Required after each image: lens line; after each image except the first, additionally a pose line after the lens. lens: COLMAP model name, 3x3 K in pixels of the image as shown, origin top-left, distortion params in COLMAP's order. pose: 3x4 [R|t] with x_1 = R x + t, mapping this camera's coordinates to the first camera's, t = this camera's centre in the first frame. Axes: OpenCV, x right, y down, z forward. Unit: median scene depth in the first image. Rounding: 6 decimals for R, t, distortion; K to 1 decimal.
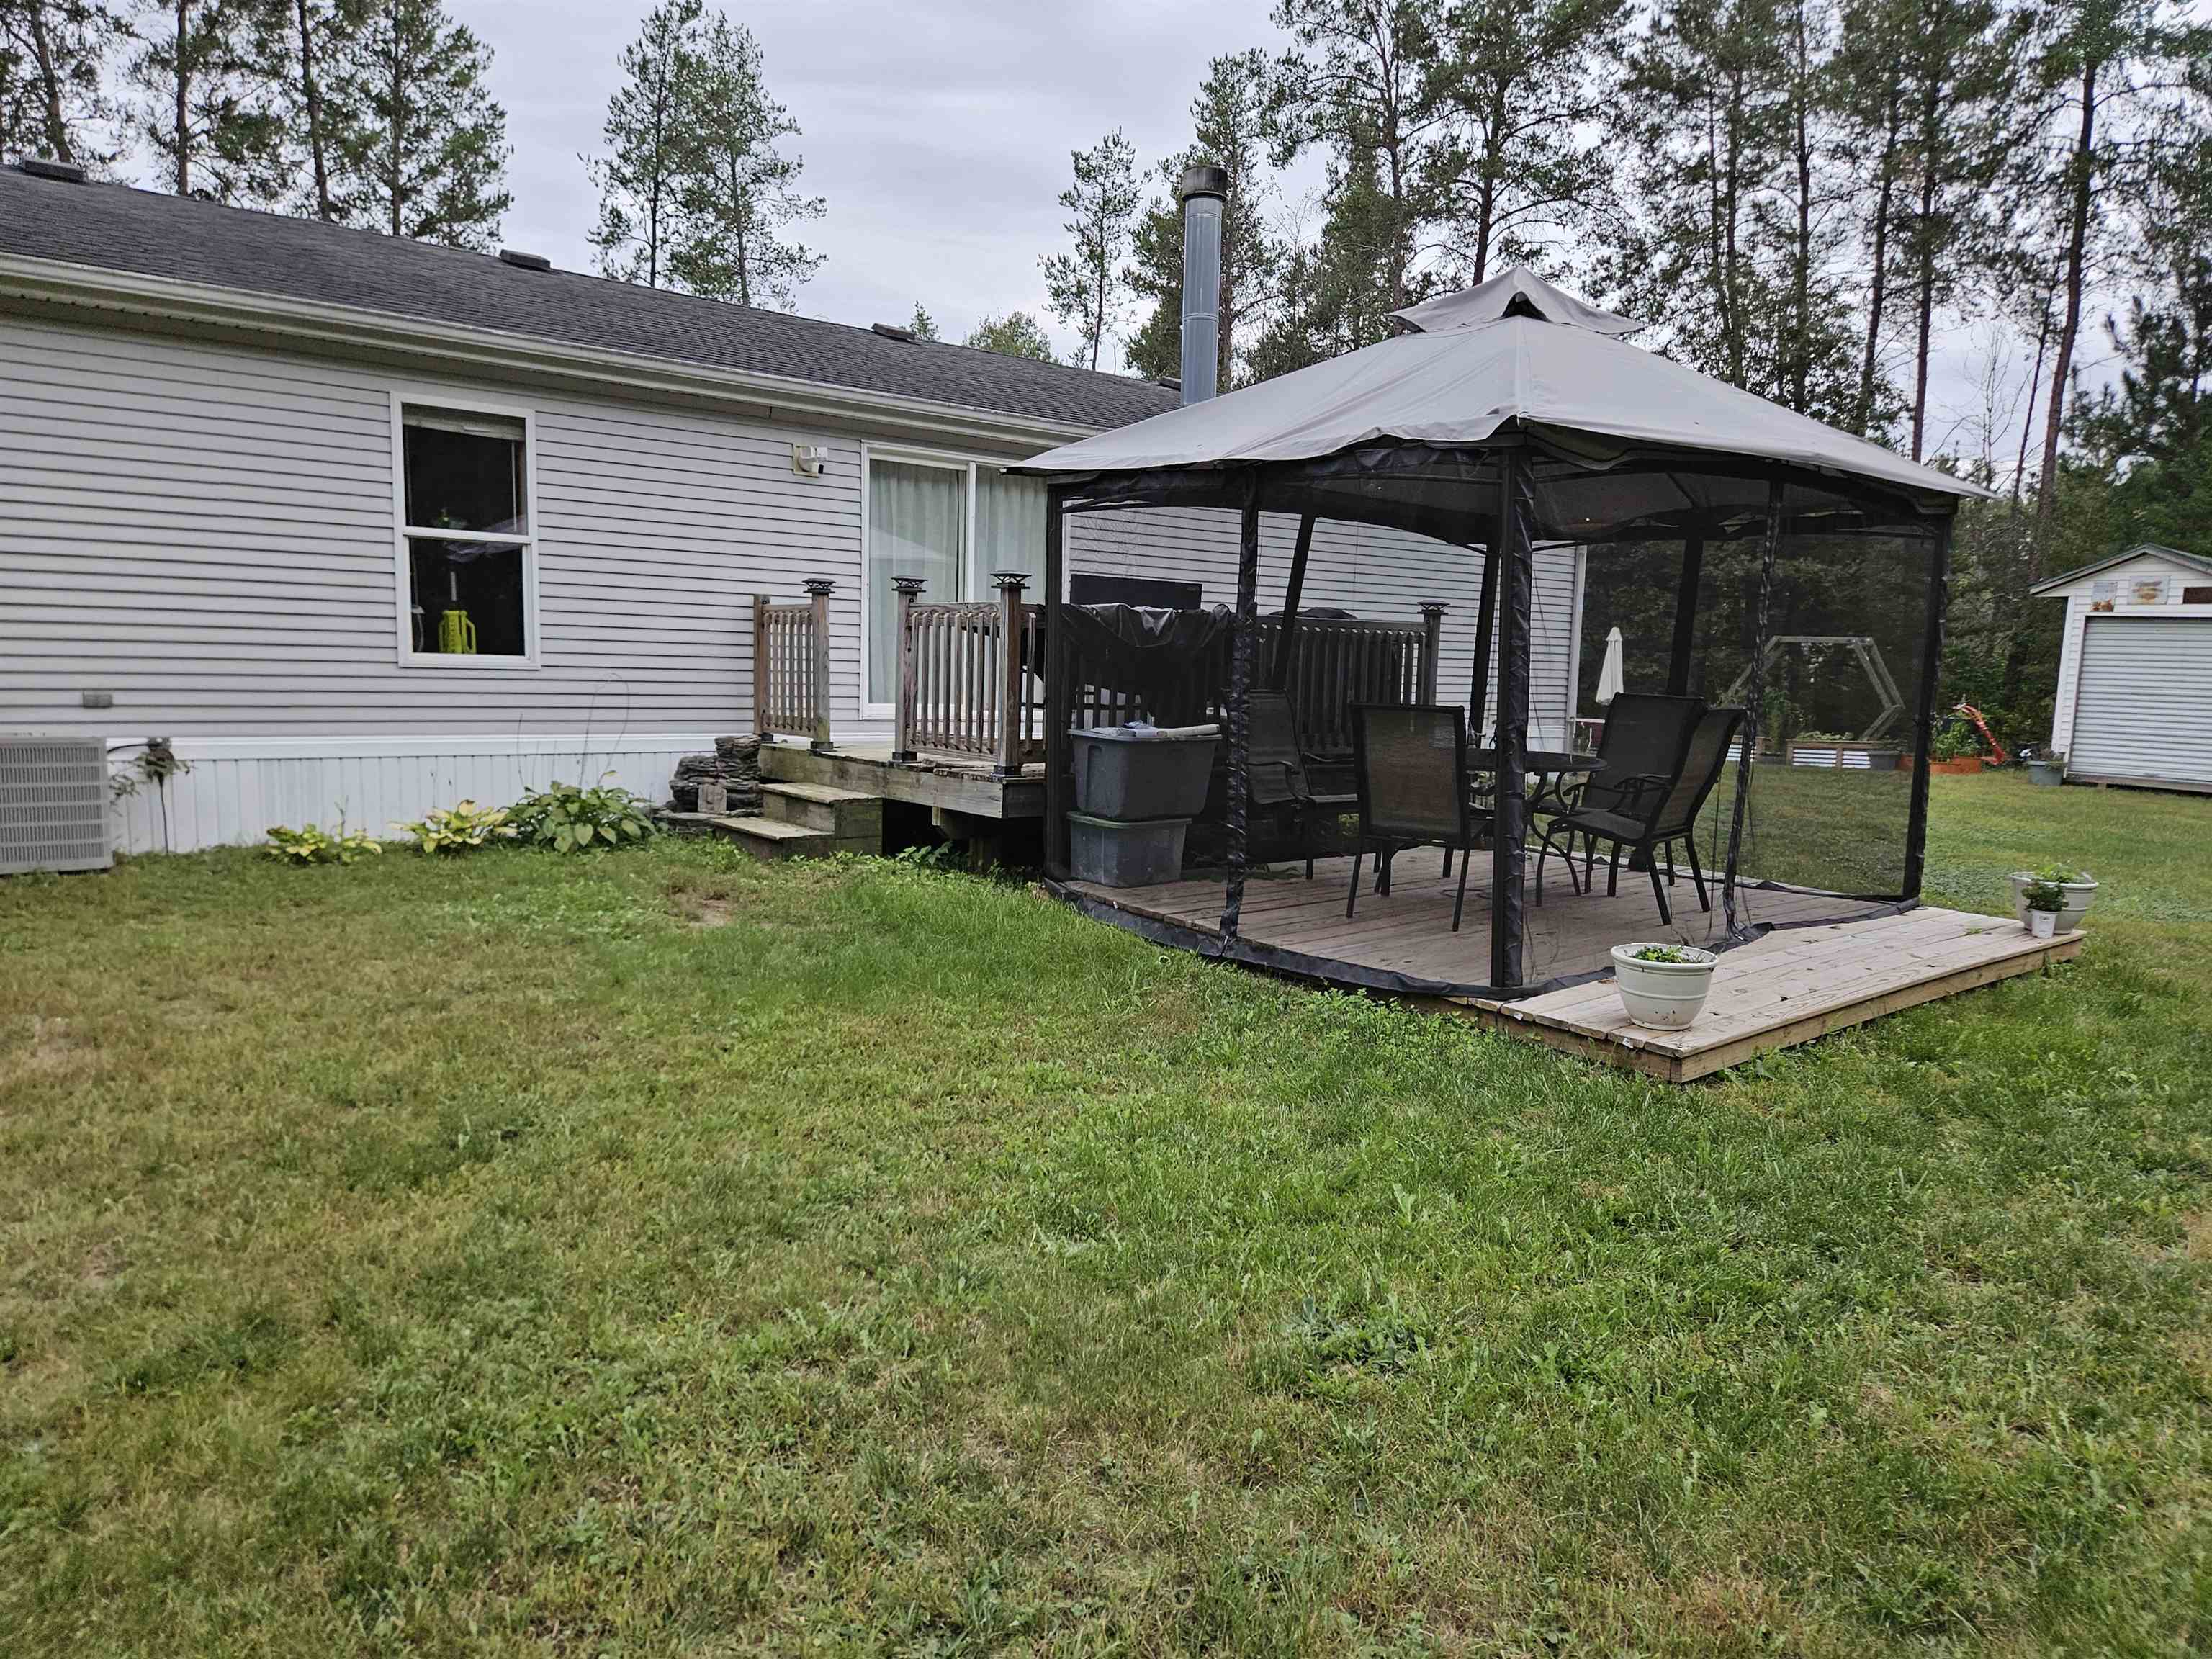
lens RADIAL K [[1486.0, 0, 1107.5], [0, 1486.0, 822.2], [0, 0, 1]] dist [0.028148, -0.004213]
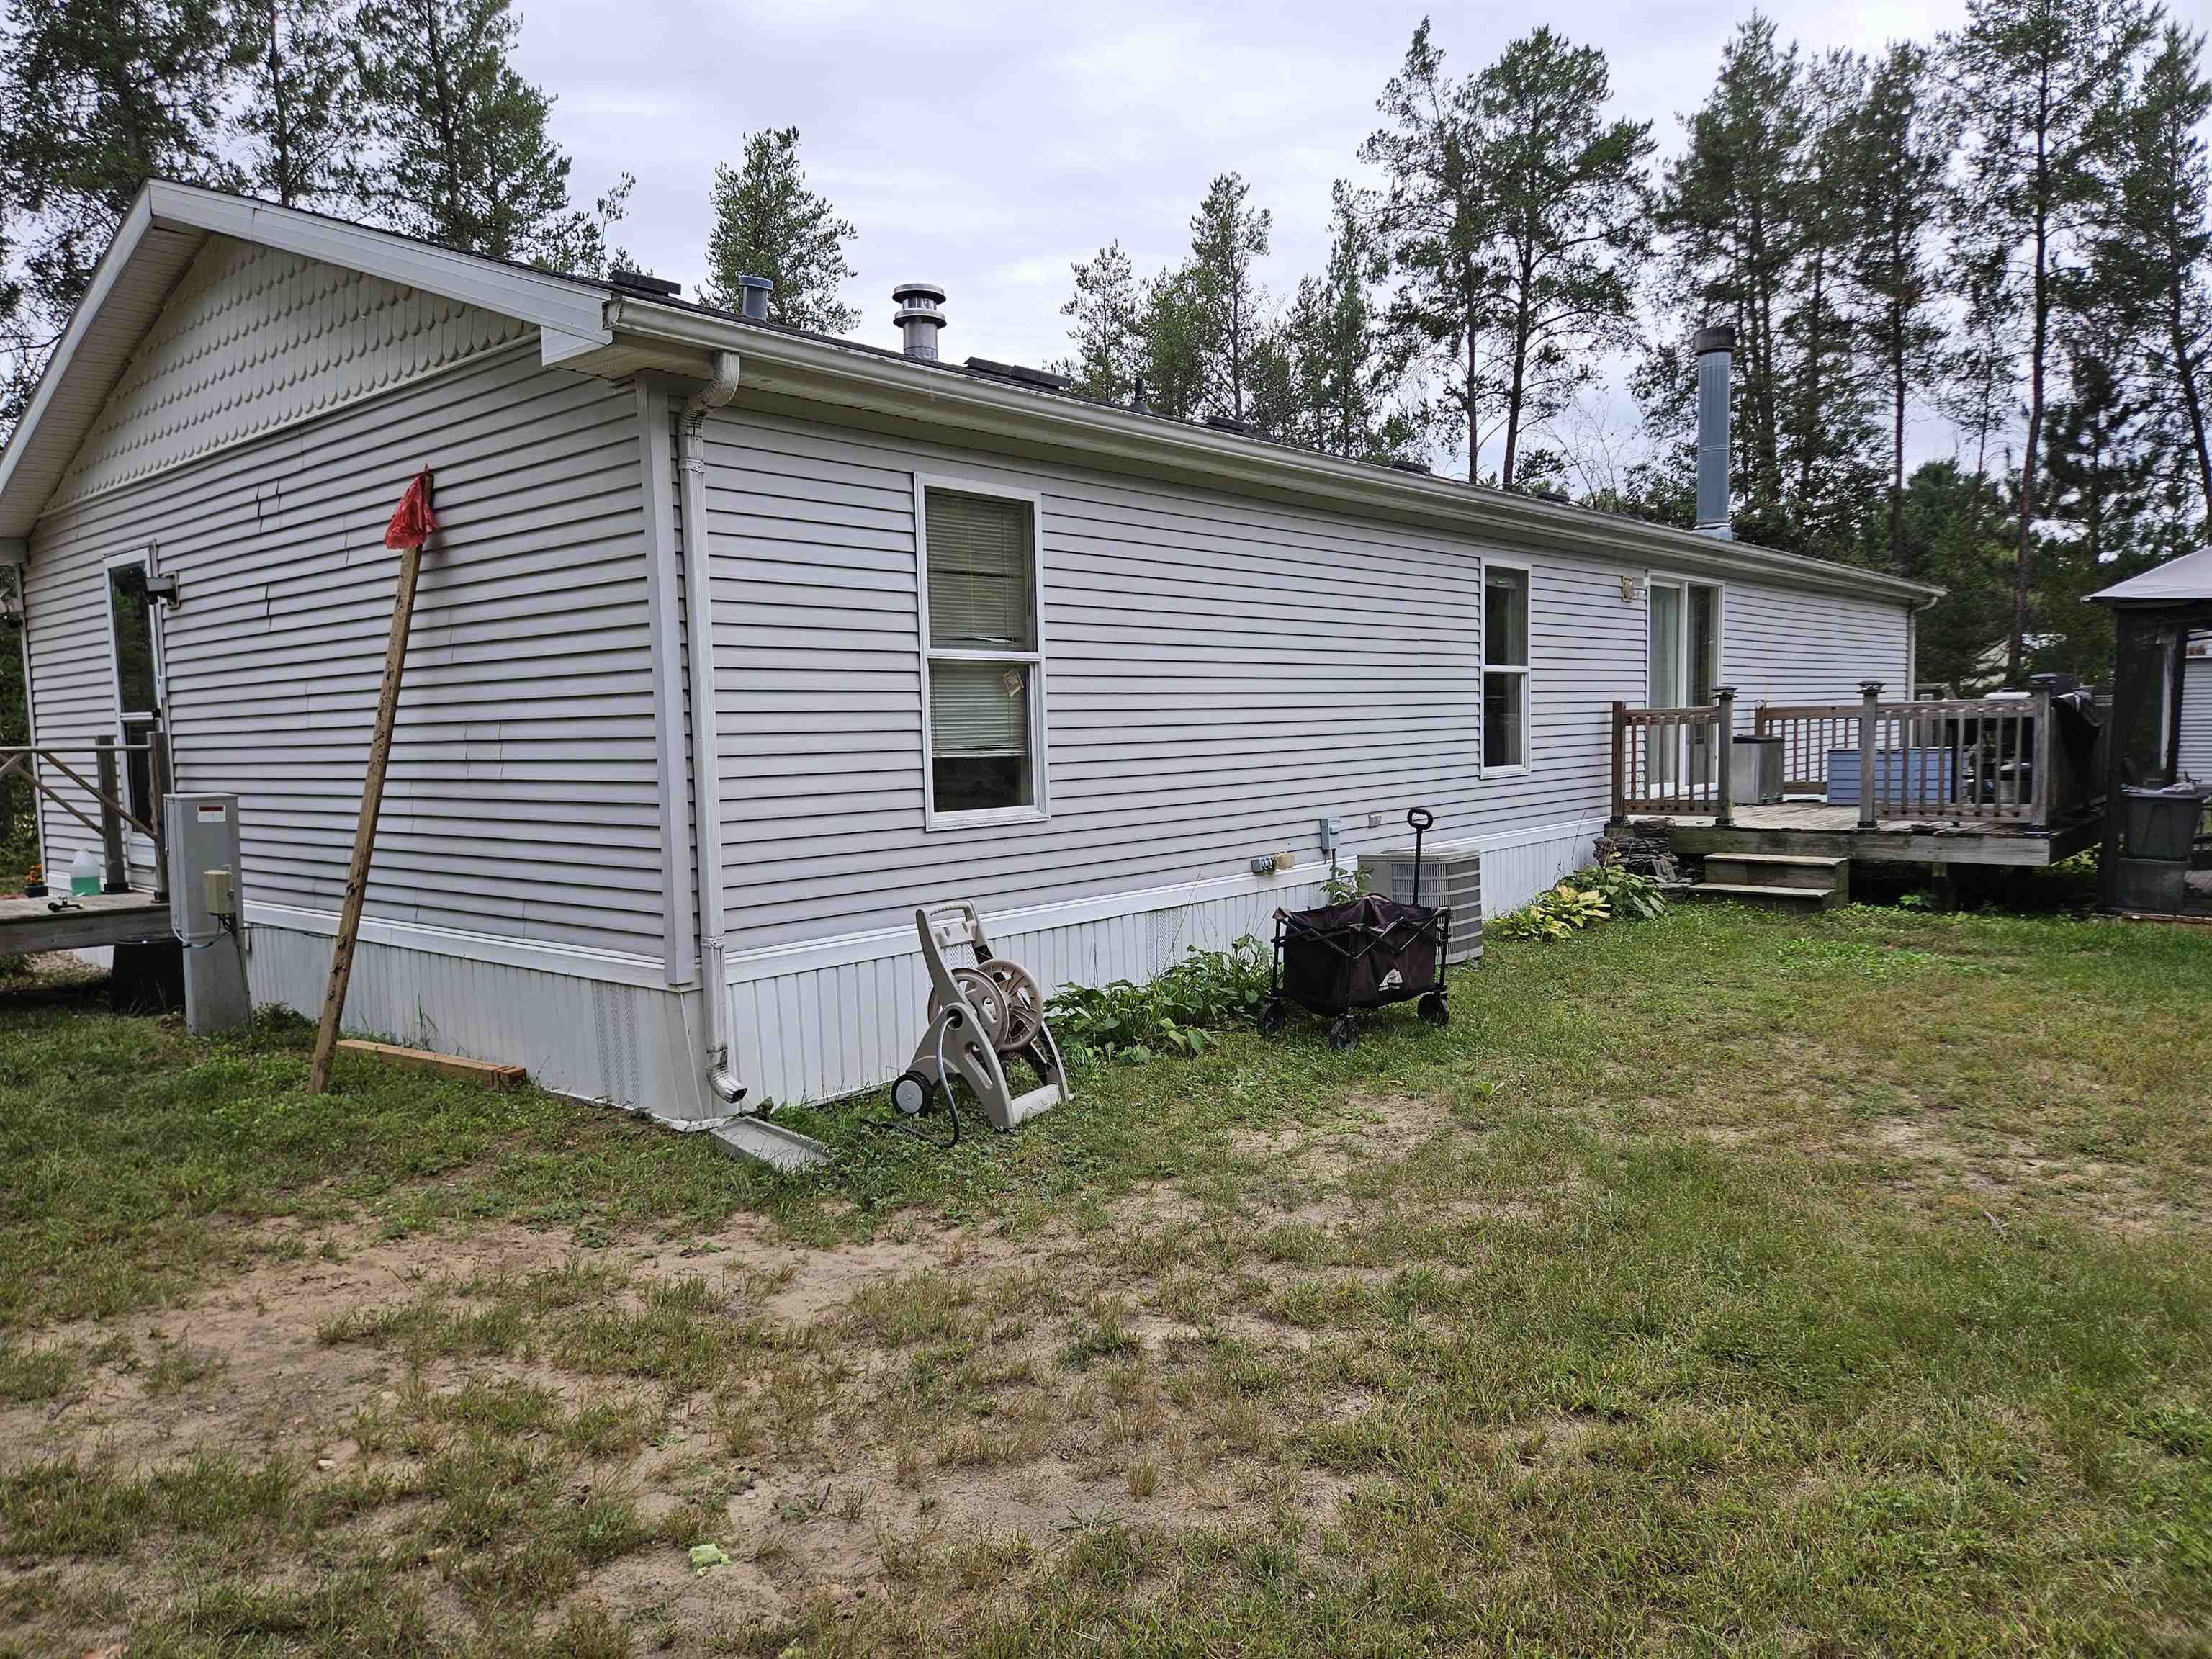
lens RADIAL K [[1486.0, 0, 1113.0], [0, 1486.0, 843.3], [0, 0, 1]] dist [0.028148, -0.004213]
pose [[0.983735, -0.068798, 0.165929, -0.806328], [0.074490, 0.996819, -0.028321, -0.033554], [-0.163453, 0.040221, 0.985731, -0.112800]]
